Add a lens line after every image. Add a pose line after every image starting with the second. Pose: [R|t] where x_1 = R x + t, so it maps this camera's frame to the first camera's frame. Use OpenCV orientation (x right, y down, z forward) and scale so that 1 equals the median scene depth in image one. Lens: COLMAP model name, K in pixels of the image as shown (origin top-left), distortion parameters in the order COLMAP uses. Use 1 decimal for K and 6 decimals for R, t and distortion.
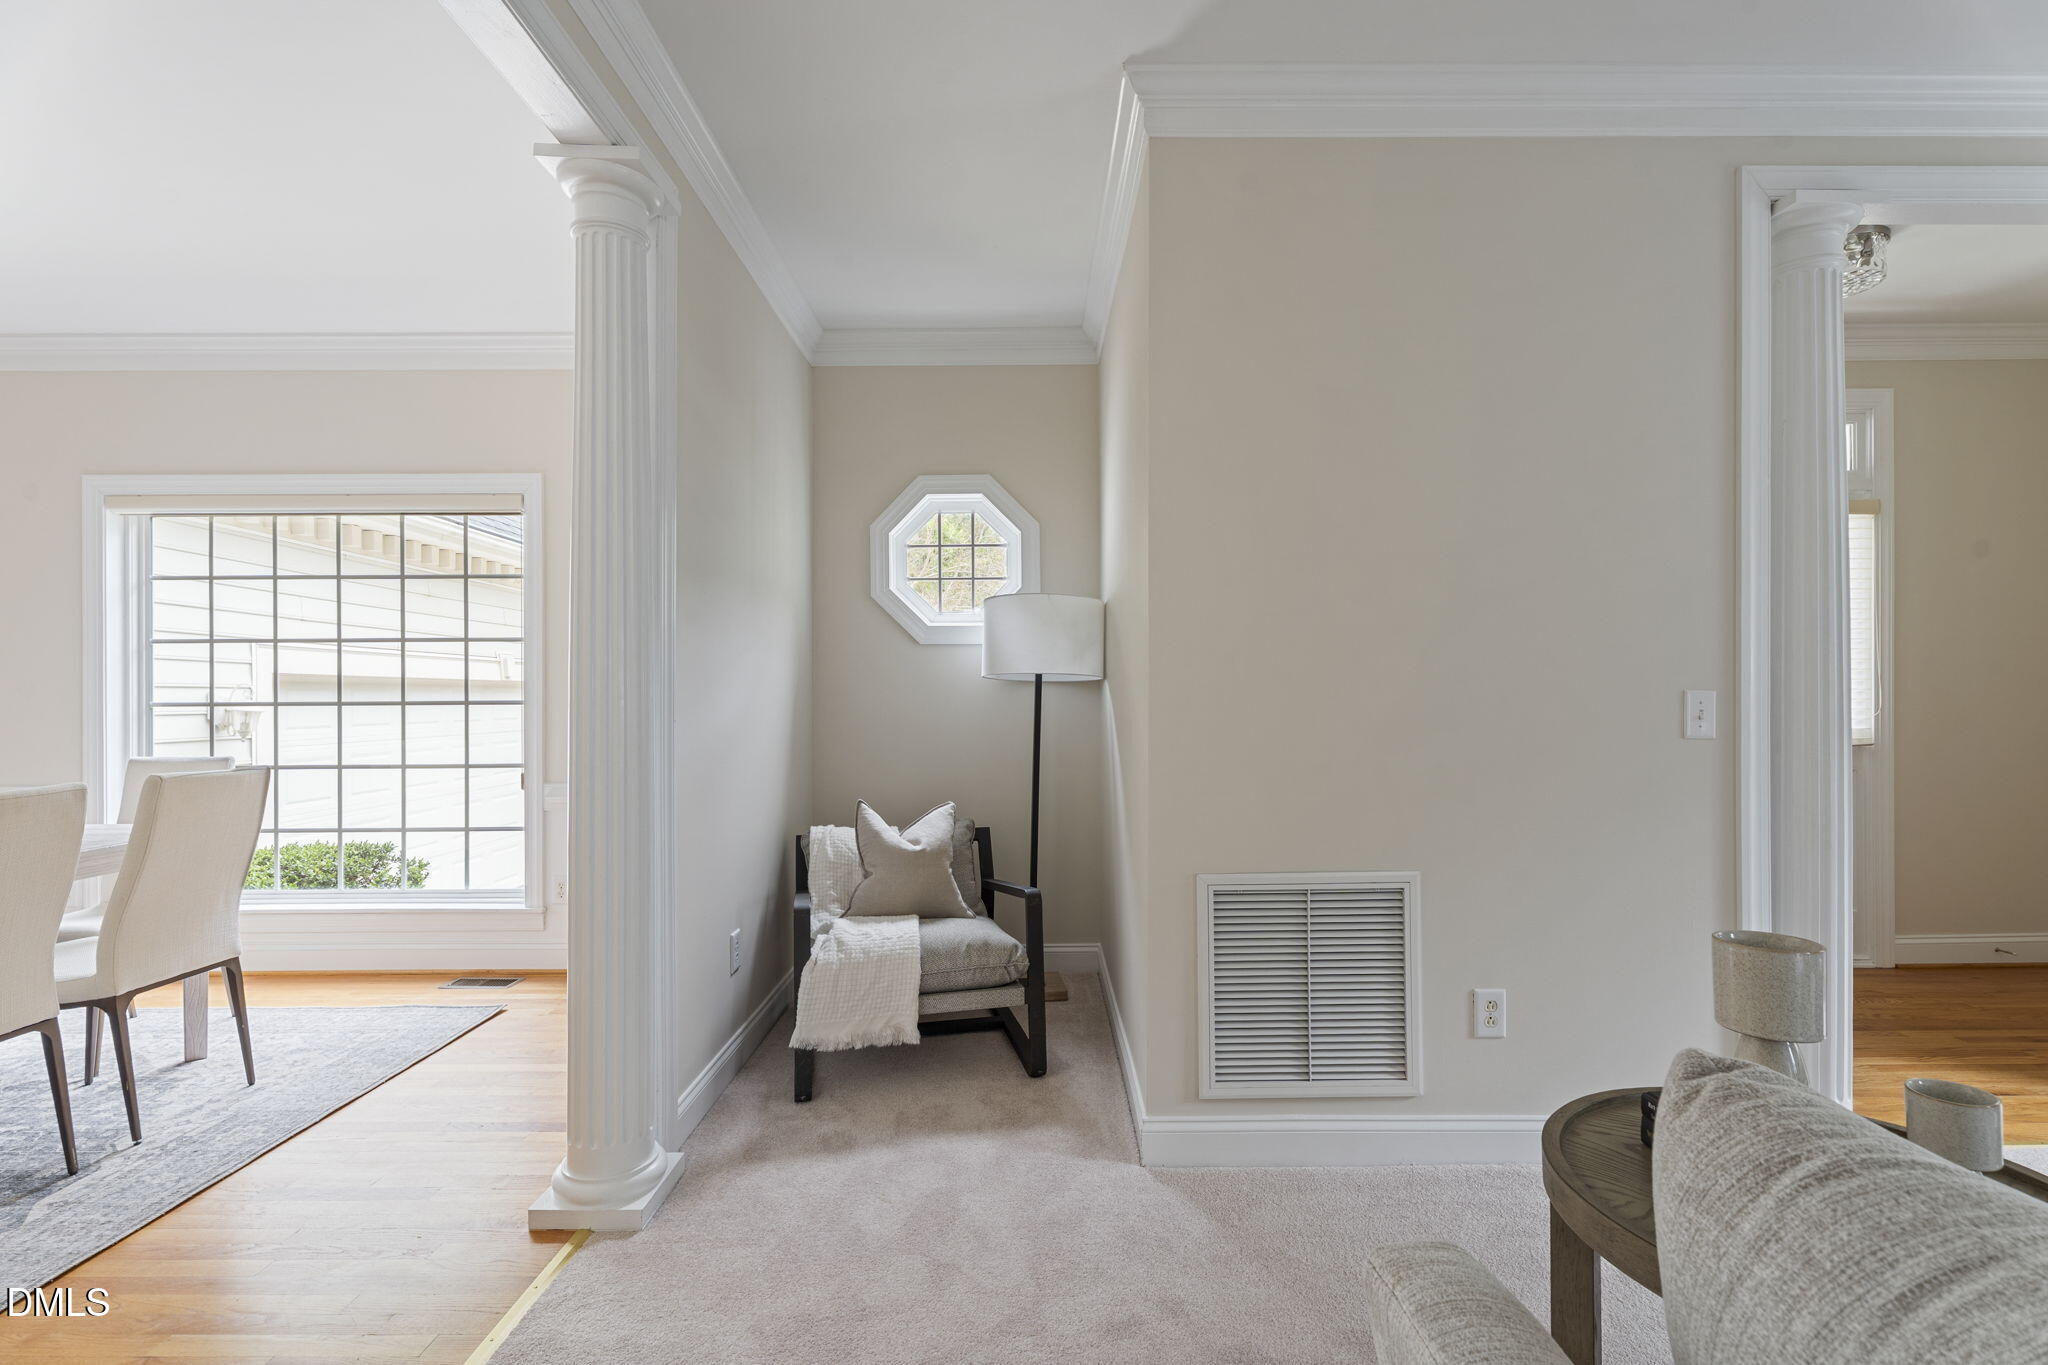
lens RADIAL K [[916.0, 0, 1029.7], [0, 916.0, 692.6], [0, 0, 1]] dist [0.005629, -0.004152]
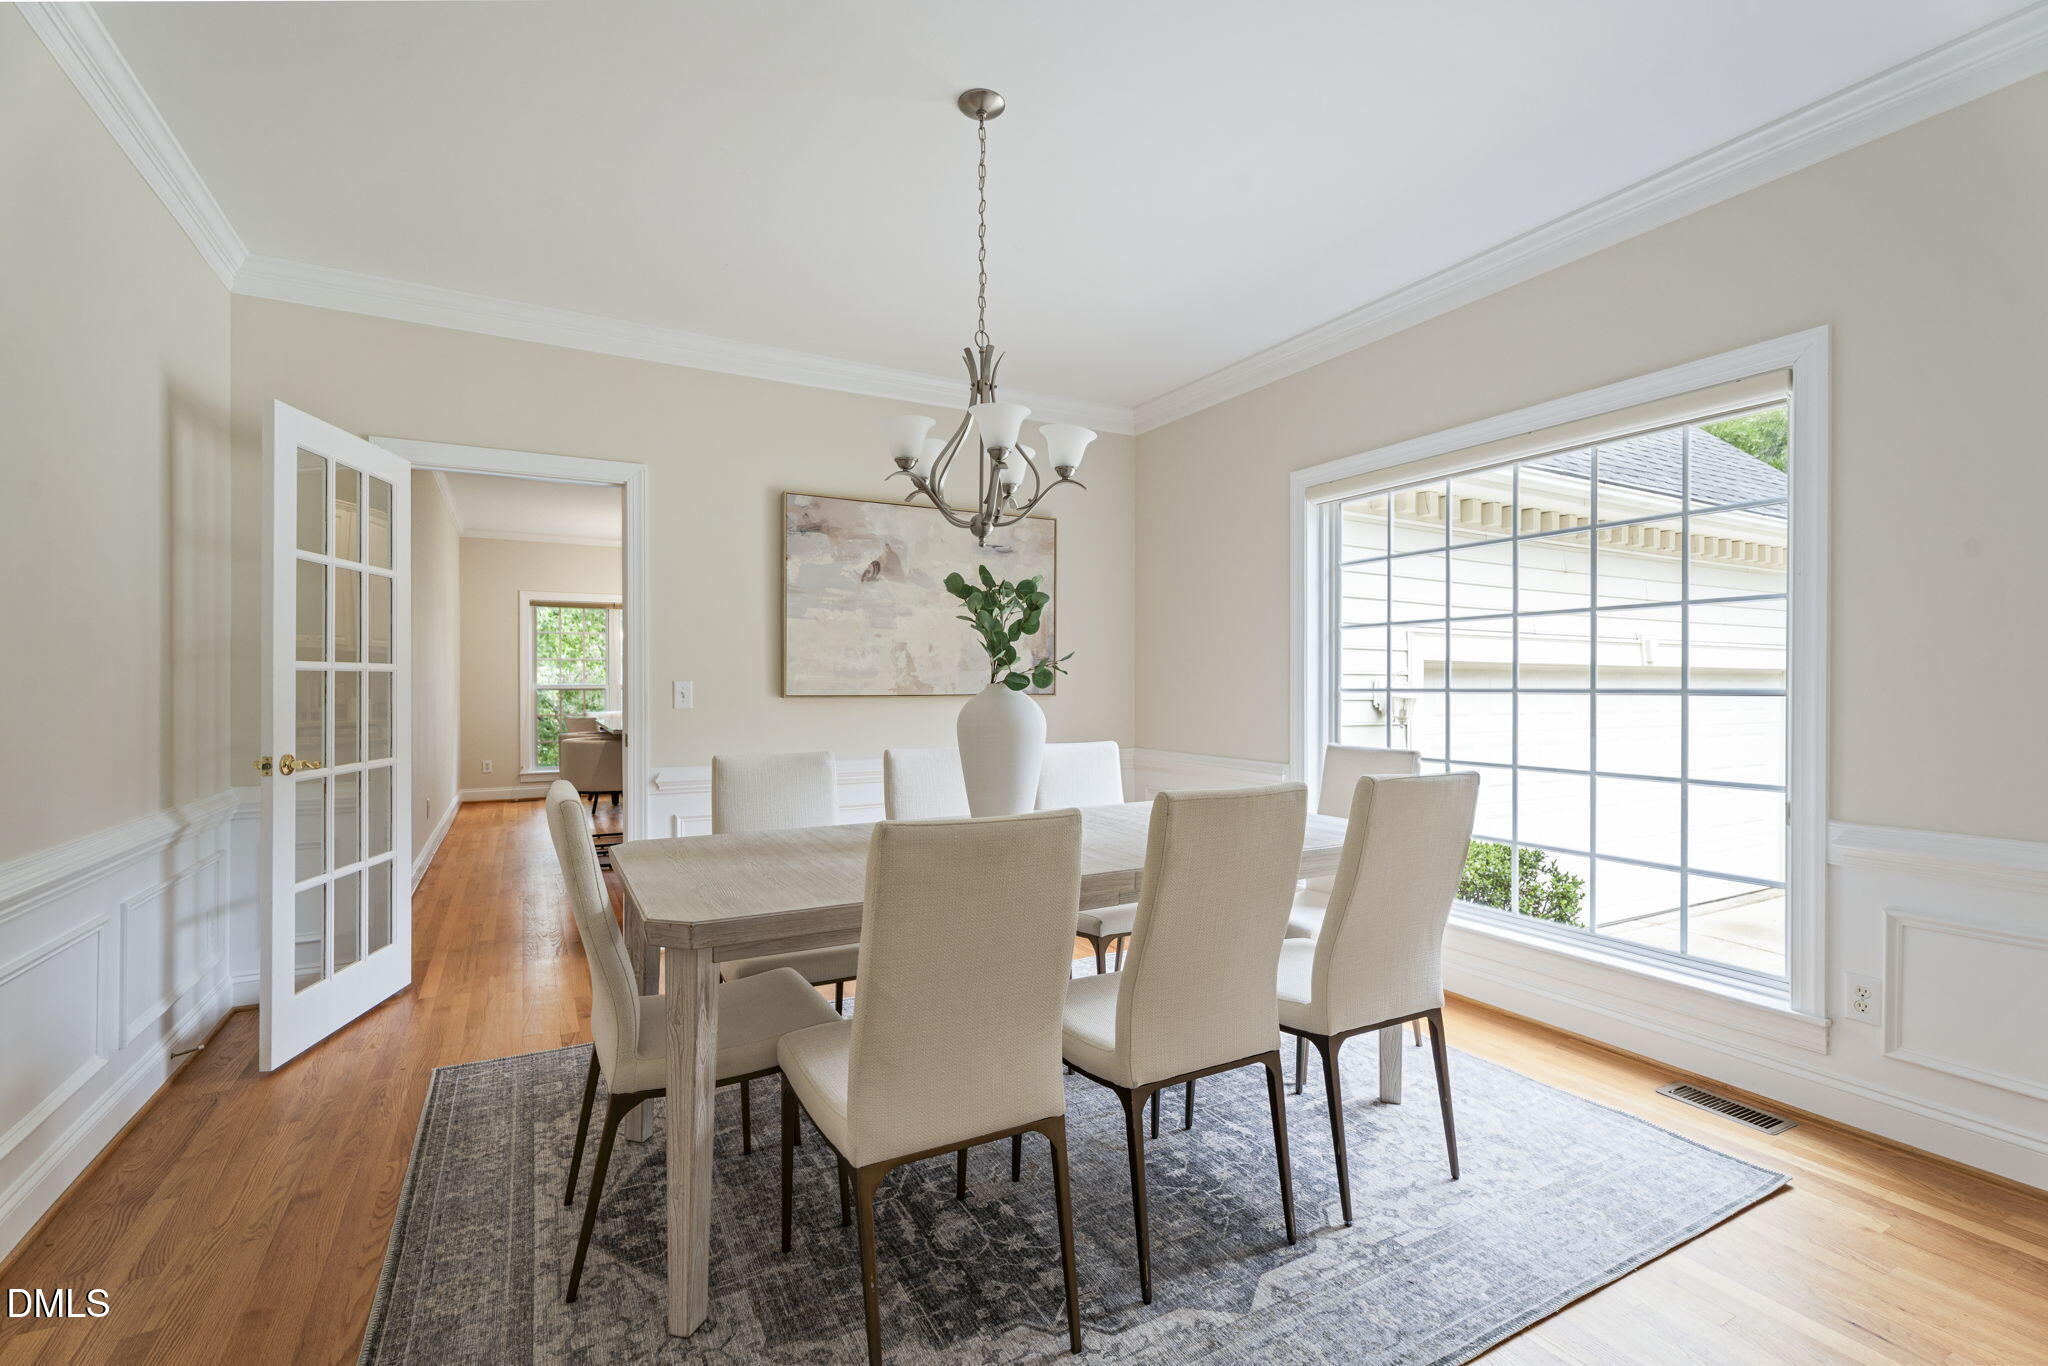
lens RADIAL K [[916.0, 0, 1024.7], [0, 916.0, 685.3], [0, 0, 1]] dist [0.005629, -0.004152]
pose [[0.478078, 0.003948, -0.878308, -0.315624], [-0.000073, 0.999990, 0.004455, 0.004105], [0.878317, -0.002065, 0.478074, 0.284716]]
